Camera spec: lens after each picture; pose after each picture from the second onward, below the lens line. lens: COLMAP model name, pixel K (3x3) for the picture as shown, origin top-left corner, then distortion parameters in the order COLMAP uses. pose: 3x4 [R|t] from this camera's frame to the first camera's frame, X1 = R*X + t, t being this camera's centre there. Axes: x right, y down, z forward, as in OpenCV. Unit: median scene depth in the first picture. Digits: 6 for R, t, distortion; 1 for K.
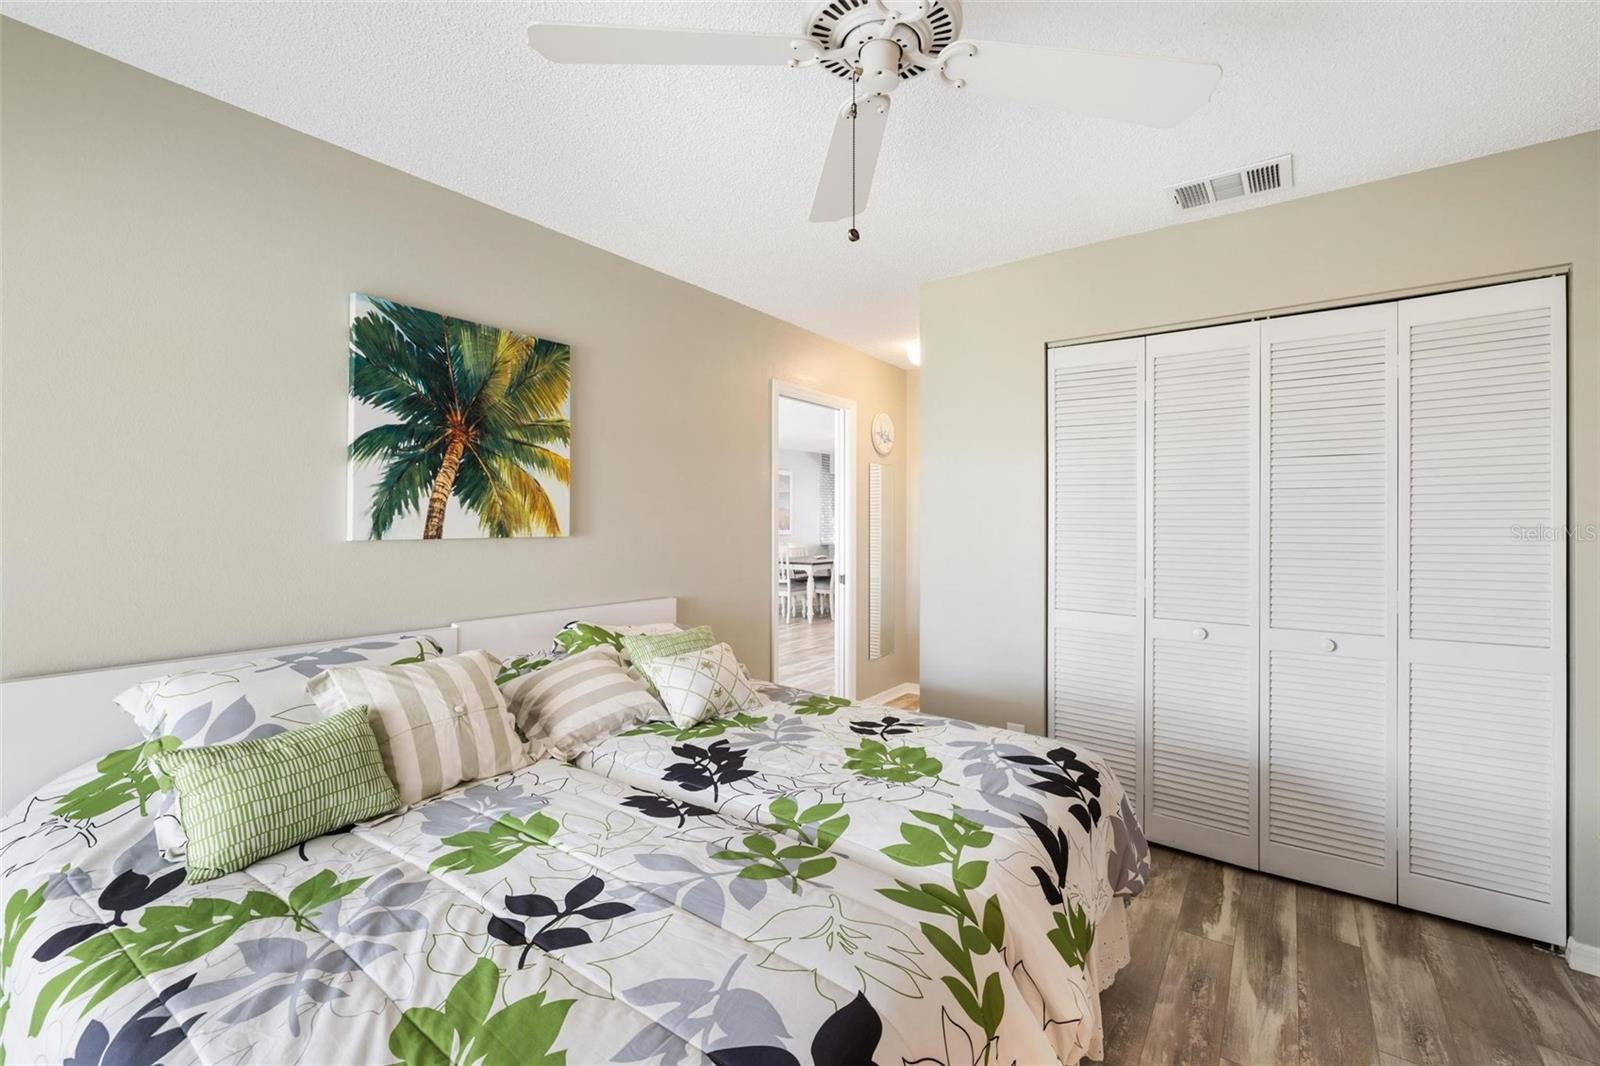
lens RADIAL K [[668.2, 0, 803.7], [0, 668.2, 523.9], [0, 0, 1]] dist [-0.000655, 0.000943]
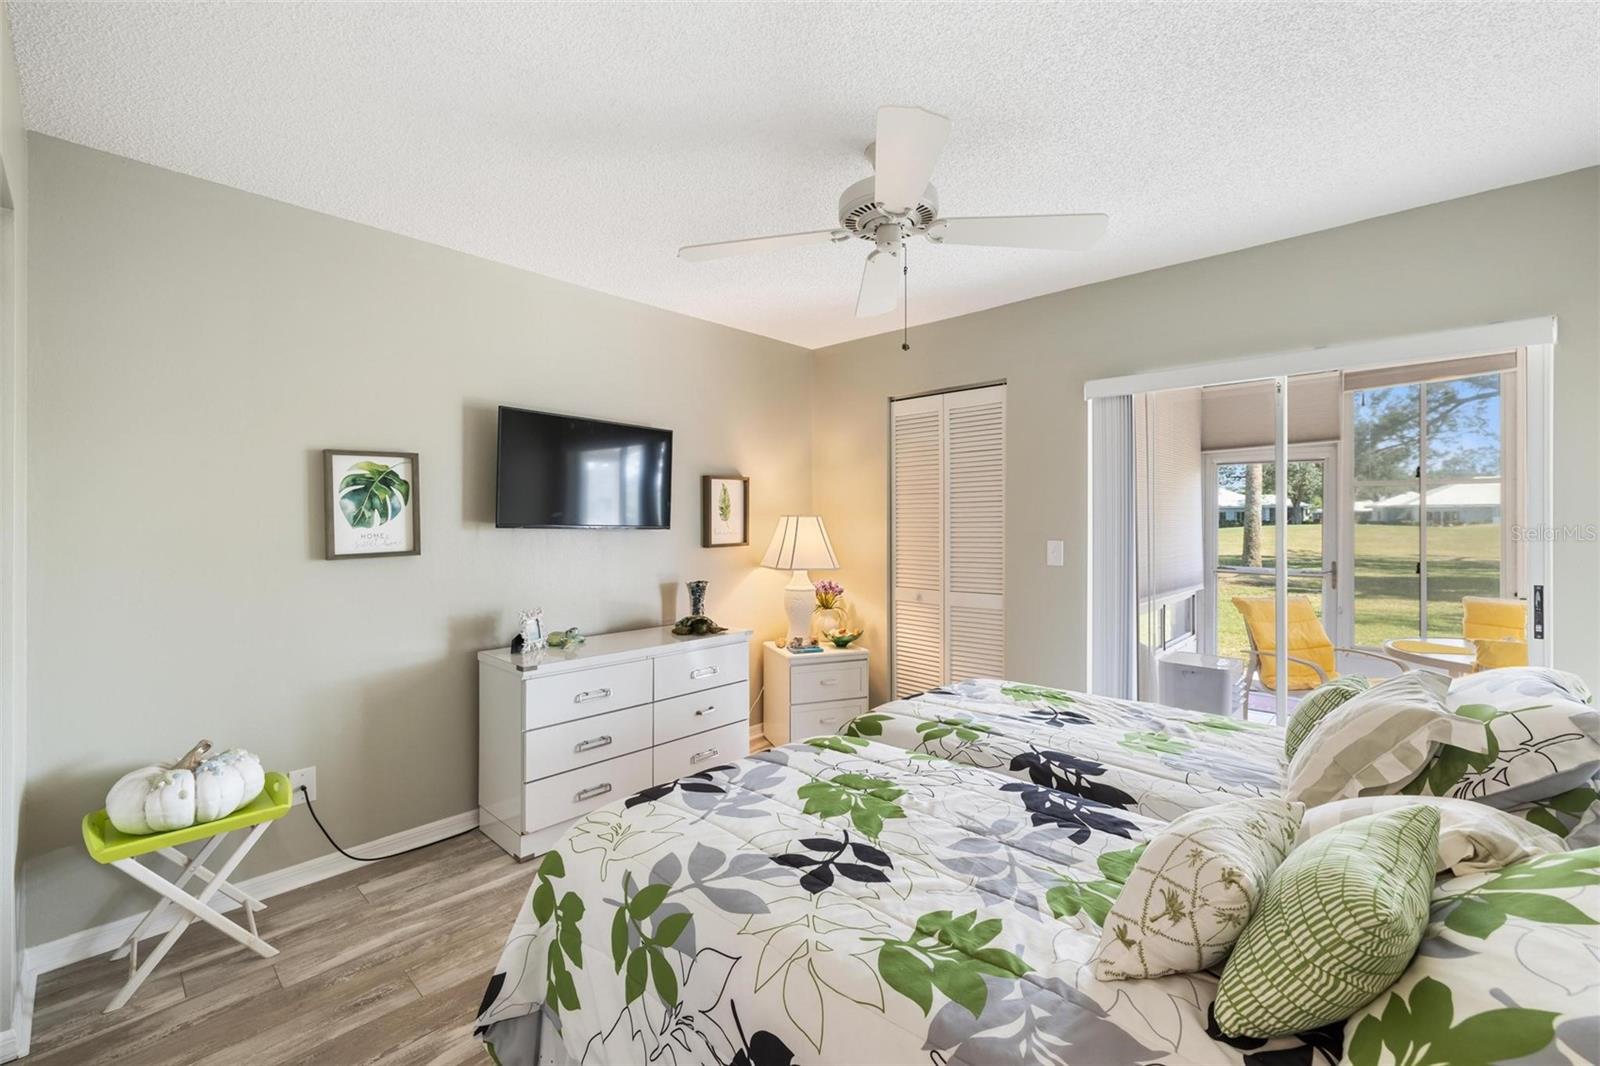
lens RADIAL K [[668.2, 0, 798.1], [0, 668.2, 527.7], [0, 0, 1]] dist [-0.000655, 0.000943]
pose [[-0.991404, -0.003225, 0.130793, 0.085345], [-0.001418, 0.999902, 0.013903, -0.011443], [-0.130825, 0.013598, -0.991312, 1.830187]]
